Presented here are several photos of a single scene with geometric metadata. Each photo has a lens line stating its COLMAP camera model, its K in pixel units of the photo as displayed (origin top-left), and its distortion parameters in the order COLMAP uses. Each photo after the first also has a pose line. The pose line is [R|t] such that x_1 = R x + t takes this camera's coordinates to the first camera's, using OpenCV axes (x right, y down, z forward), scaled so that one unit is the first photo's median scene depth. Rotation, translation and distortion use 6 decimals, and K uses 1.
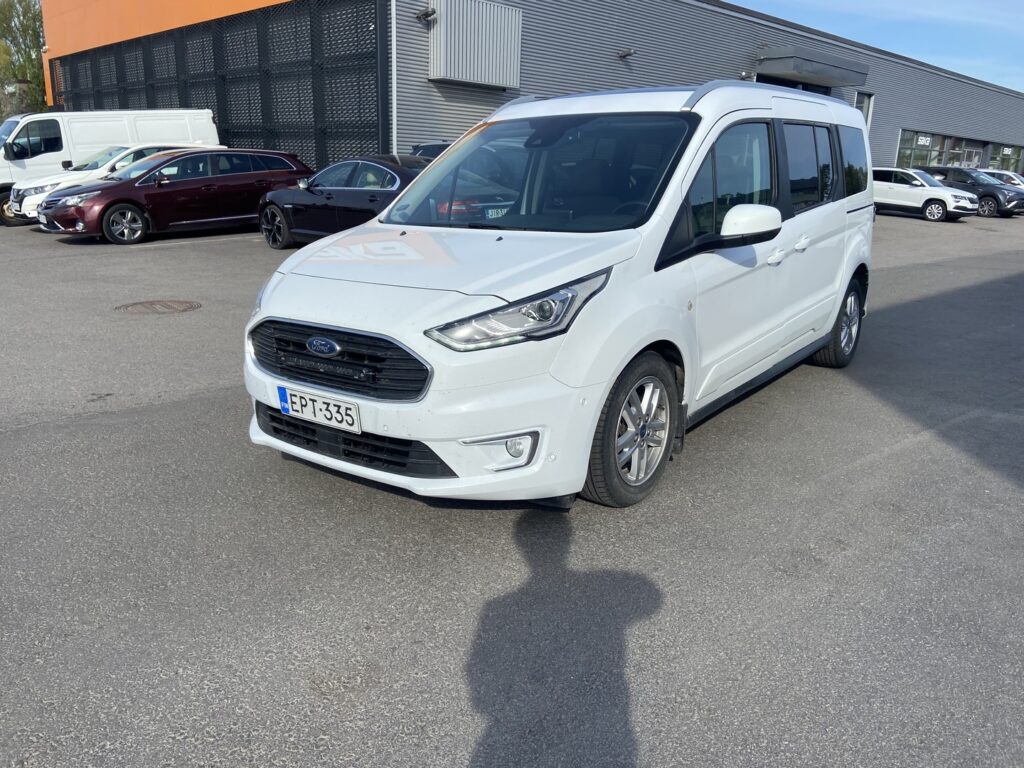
lens RADIAL K [[775.4, 0, 515.8], [0, 775.4, 377.7], [0, 0, 1]] dist [0.126872, -0.153840]
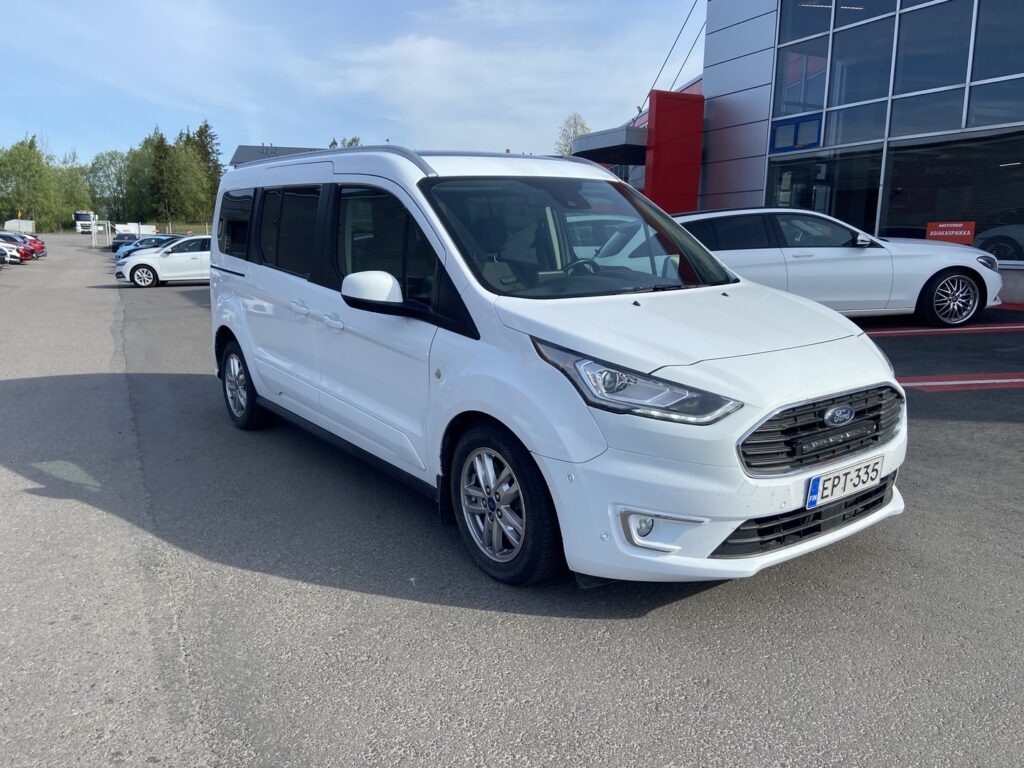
lens RADIAL K [[775.4, 0, 515.8], [0, 775.4, 377.7], [0, 0, 1]] dist [0.126872, -0.153840]
pose [[0.286875, -0.186698, 0.939599, -1.248987], [0.247404, 0.961990, 0.115611, -0.291605], [-0.925470, 0.199295, 0.322161, 1.042807]]
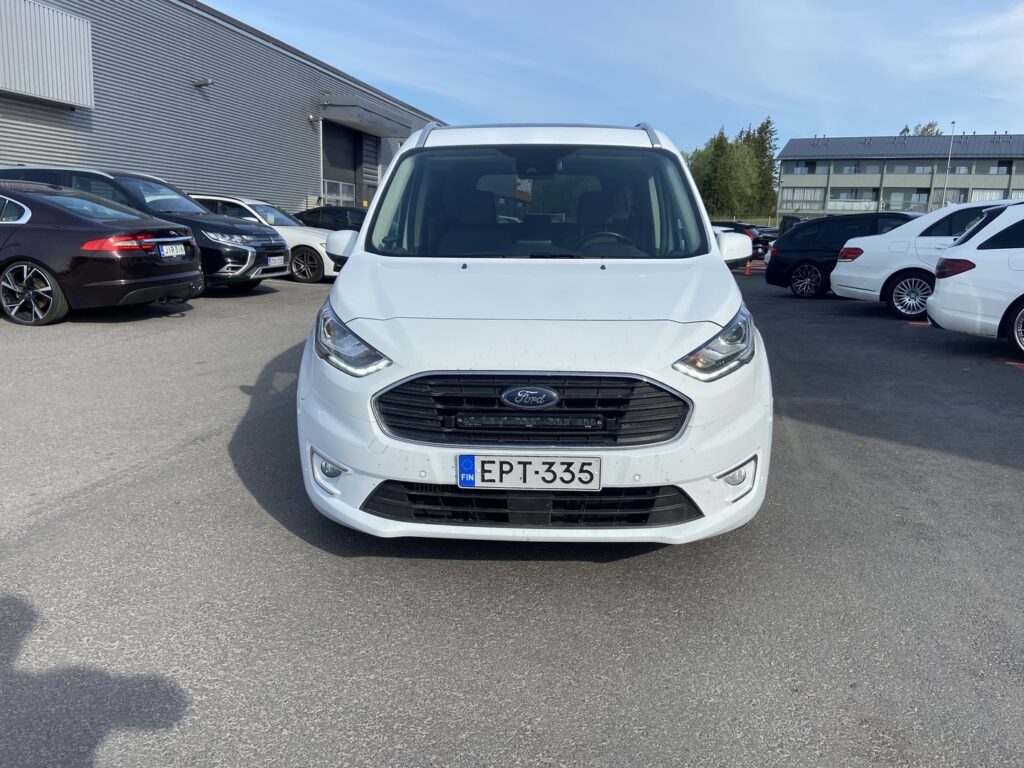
lens RADIAL K [[779.3, 0, 506.9], [0, 779.3, 372.5], [0, 0, 1]] dist [0.090604, -0.082294]
pose [[0.824028, -0.101215, 0.557435, -0.733334], [0.131986, 0.991136, -0.015145, -0.057191], [-0.550960, 0.086054, 0.830083, 0.310520]]
